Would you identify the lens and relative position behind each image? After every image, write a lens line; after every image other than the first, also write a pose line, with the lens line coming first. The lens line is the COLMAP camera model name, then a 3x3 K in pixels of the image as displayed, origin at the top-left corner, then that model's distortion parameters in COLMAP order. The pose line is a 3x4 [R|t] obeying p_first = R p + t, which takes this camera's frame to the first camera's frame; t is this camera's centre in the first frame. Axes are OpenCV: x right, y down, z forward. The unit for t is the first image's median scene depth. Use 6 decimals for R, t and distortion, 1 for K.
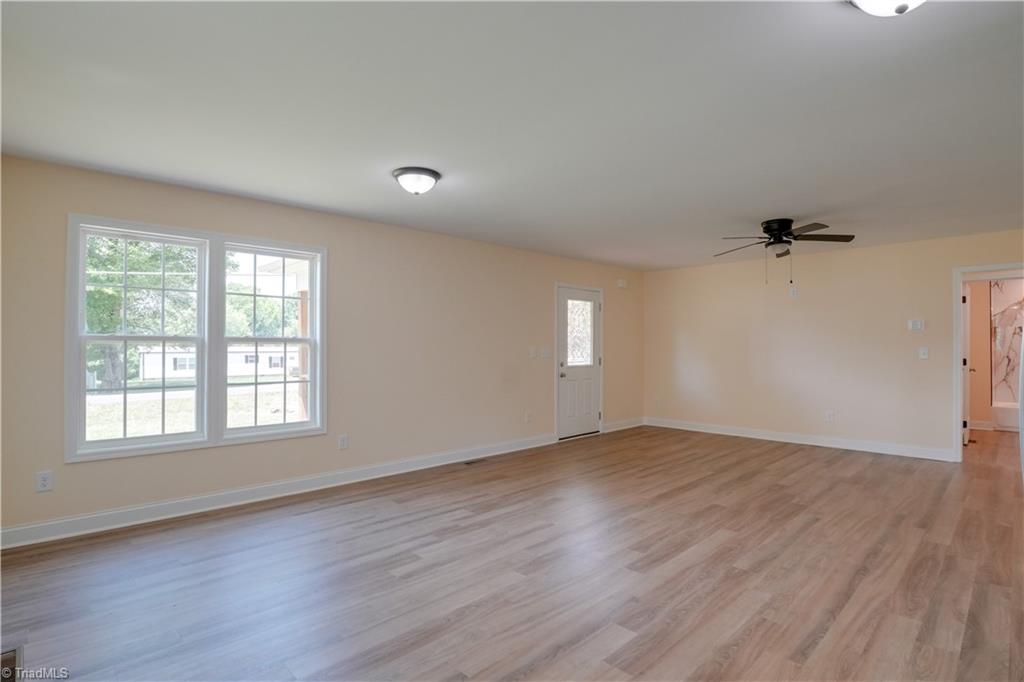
lens RADIAL K [[504.1, 0, 507.7], [0, 504.1, 344.9], [0, 0, 1]] dist [-0.030764, 0.001056]
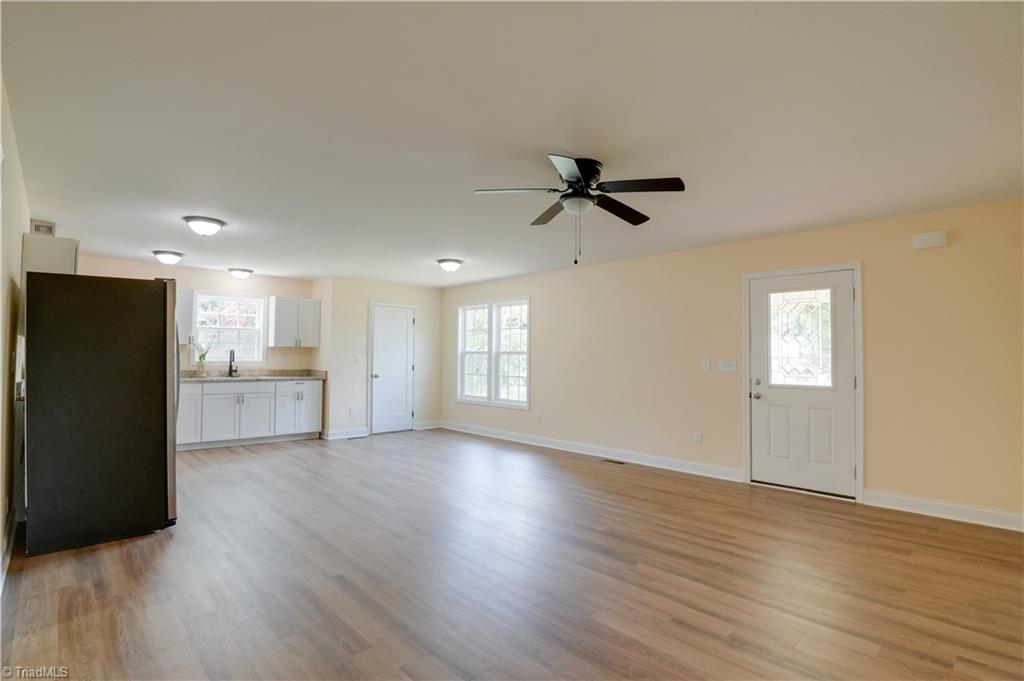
lens RADIAL K [[504.1, 0, 515.9], [0, 504.1, 348.5], [0, 0, 1]] dist [-0.030764, 0.001056]
pose [[0.001774, -0.015790, -0.999874, 1.385292], [-0.003307, 0.999870, -0.015796, 0.003533], [0.999993, 0.003335, 0.001722, 1.042230]]
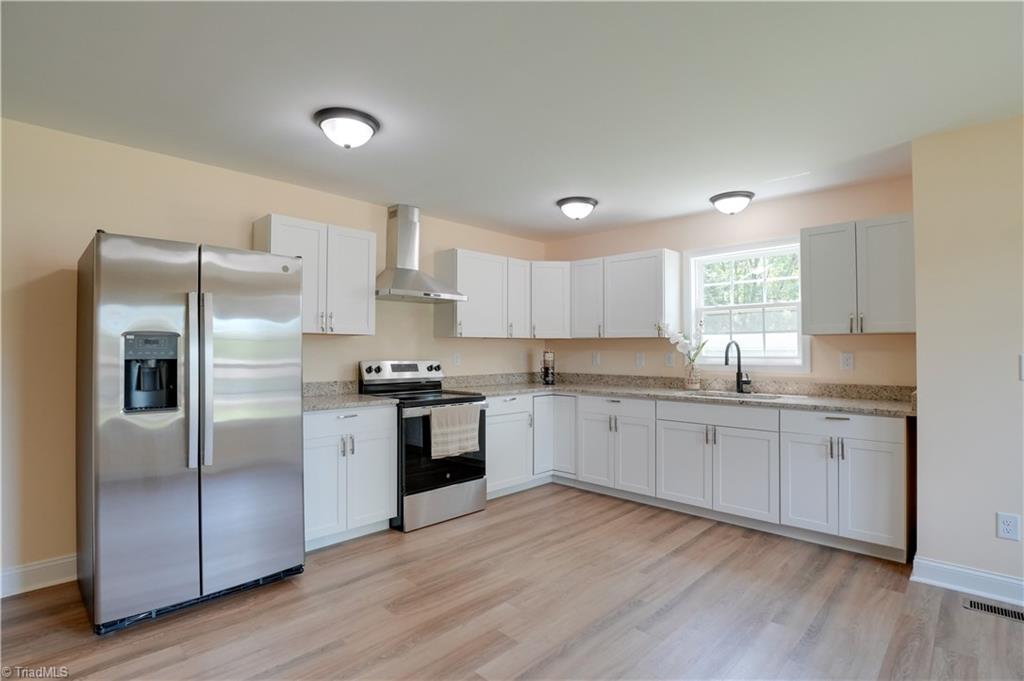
lens RADIAL K [[504.1, 0, 512.0], [0, 504.1, 339.9], [0, 0, 1]] dist [-0.030764, 0.001056]
pose [[-0.998624, -0.002155, -0.052404, 0.127554], [-0.000582, 0.999550, -0.030001, 0.004975], [0.052445, -0.029929, -0.998175, 1.007735]]
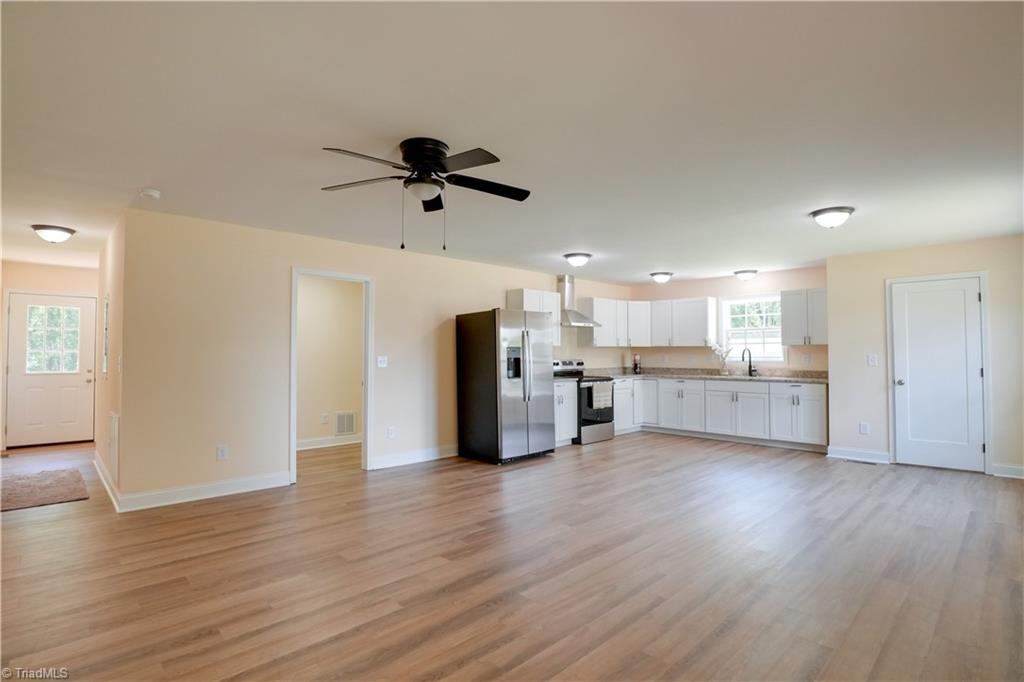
lens RADIAL K [[504.1, 0, 519.6], [0, 504.1, 344.6], [0, 0, 1]] dist [-0.030764, 0.001056]
pose [[-0.999665, 0.001860, -0.025811, 0.511388], [0.002571, 0.999617, -0.027544, 0.012056], [0.025750, -0.027601, -0.999287, 1.839892]]
